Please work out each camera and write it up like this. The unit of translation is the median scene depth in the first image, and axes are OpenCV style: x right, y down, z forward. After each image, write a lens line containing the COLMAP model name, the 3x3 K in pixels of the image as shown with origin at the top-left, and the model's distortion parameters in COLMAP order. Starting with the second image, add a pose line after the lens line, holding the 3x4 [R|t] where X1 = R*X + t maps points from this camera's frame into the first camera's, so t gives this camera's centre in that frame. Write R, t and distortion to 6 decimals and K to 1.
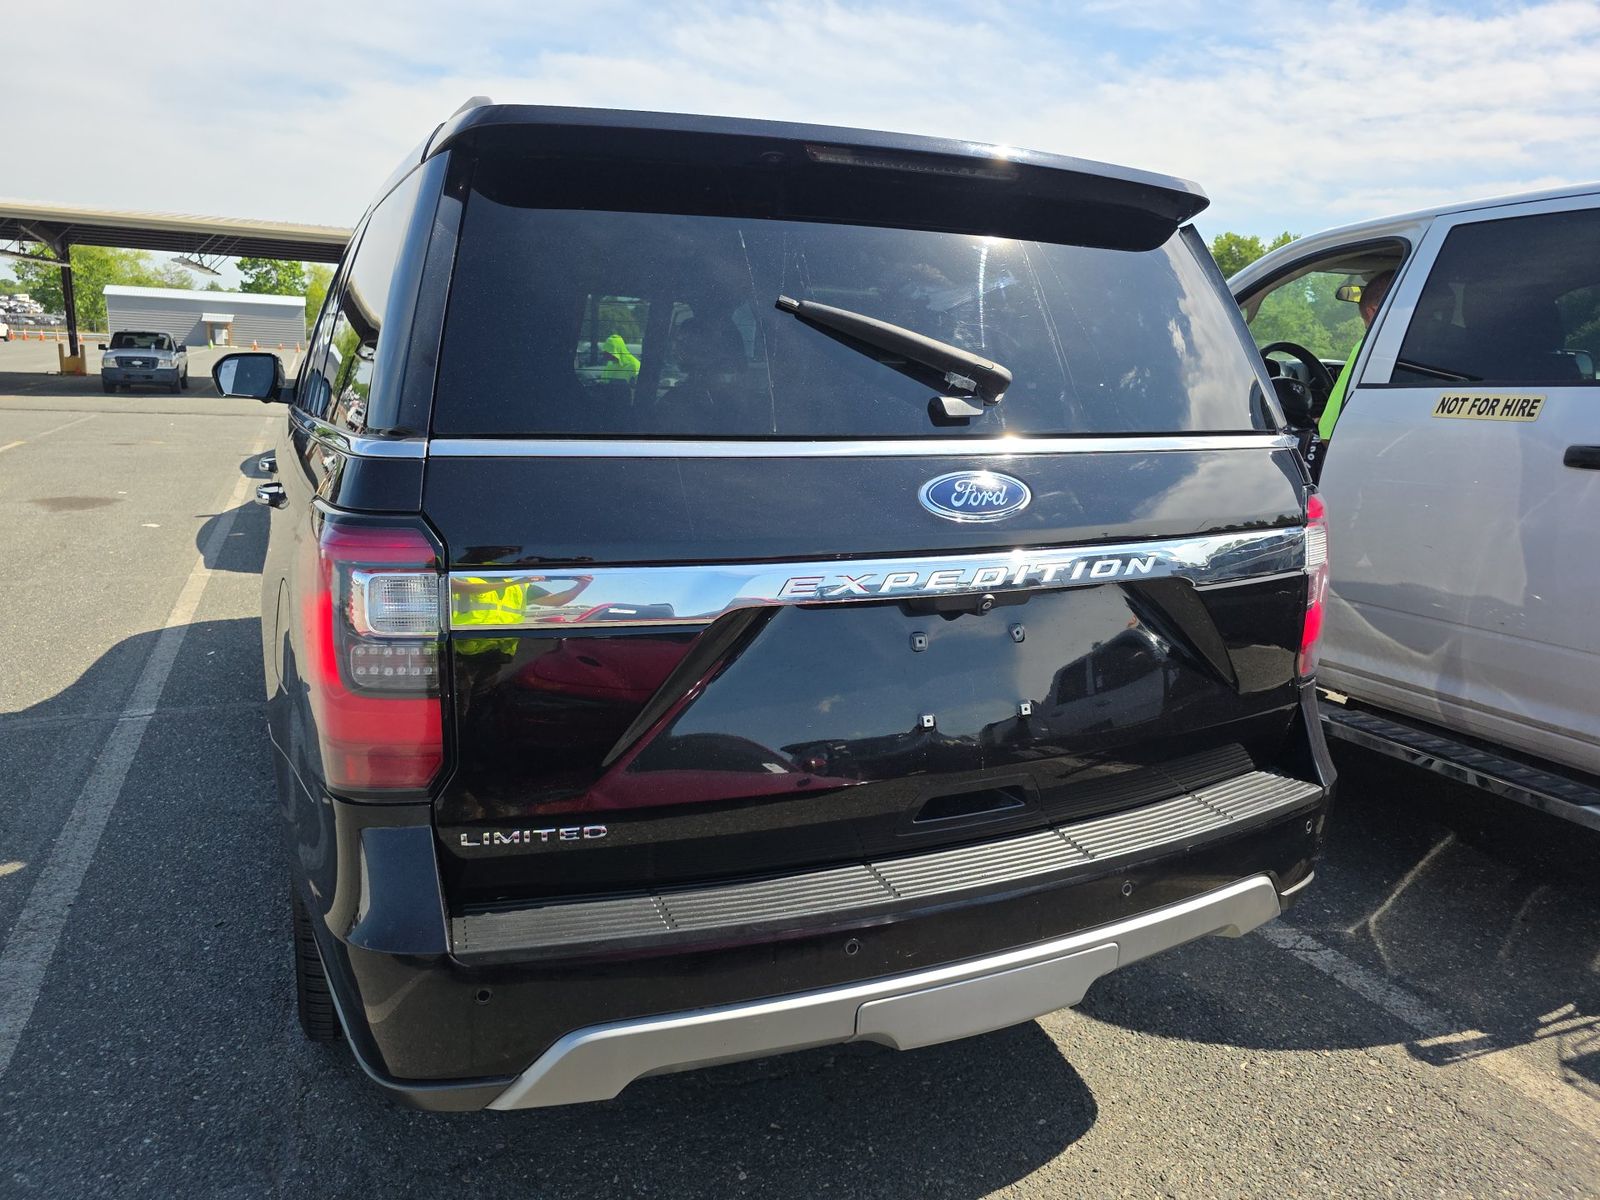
lens RADIAL K [[1047.7, 0, 797.2], [0, 1047.7, 598.4], [0, 0, 1]] dist [0.031672, -0.027675]
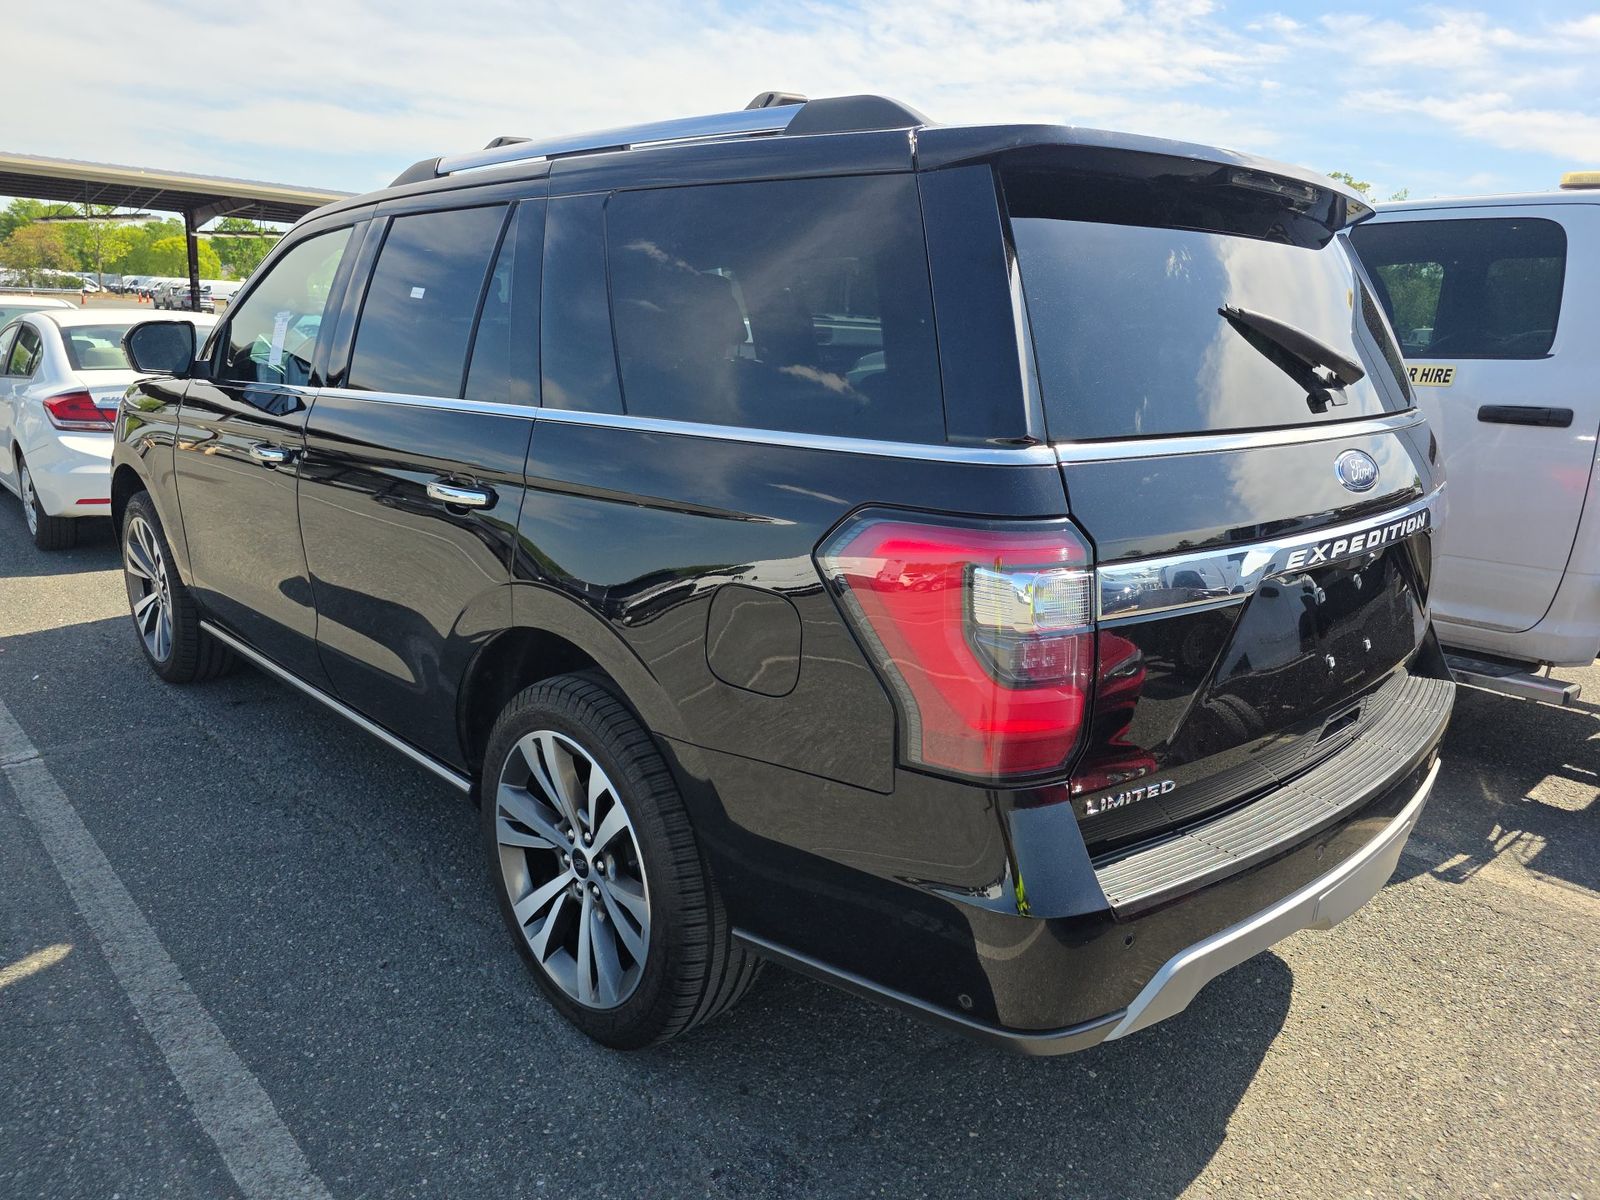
lens RADIAL K [[1047.7, 0, 797.2], [0, 1047.7, 598.4], [0, 0, 1]] dist [0.031672, -0.027675]
pose [[0.942679, -0.082375, 0.323373, -0.550286], [0.066333, 0.995971, 0.060342, -0.044953], [-0.327041, -0.035433, 0.944346, 0.036801]]
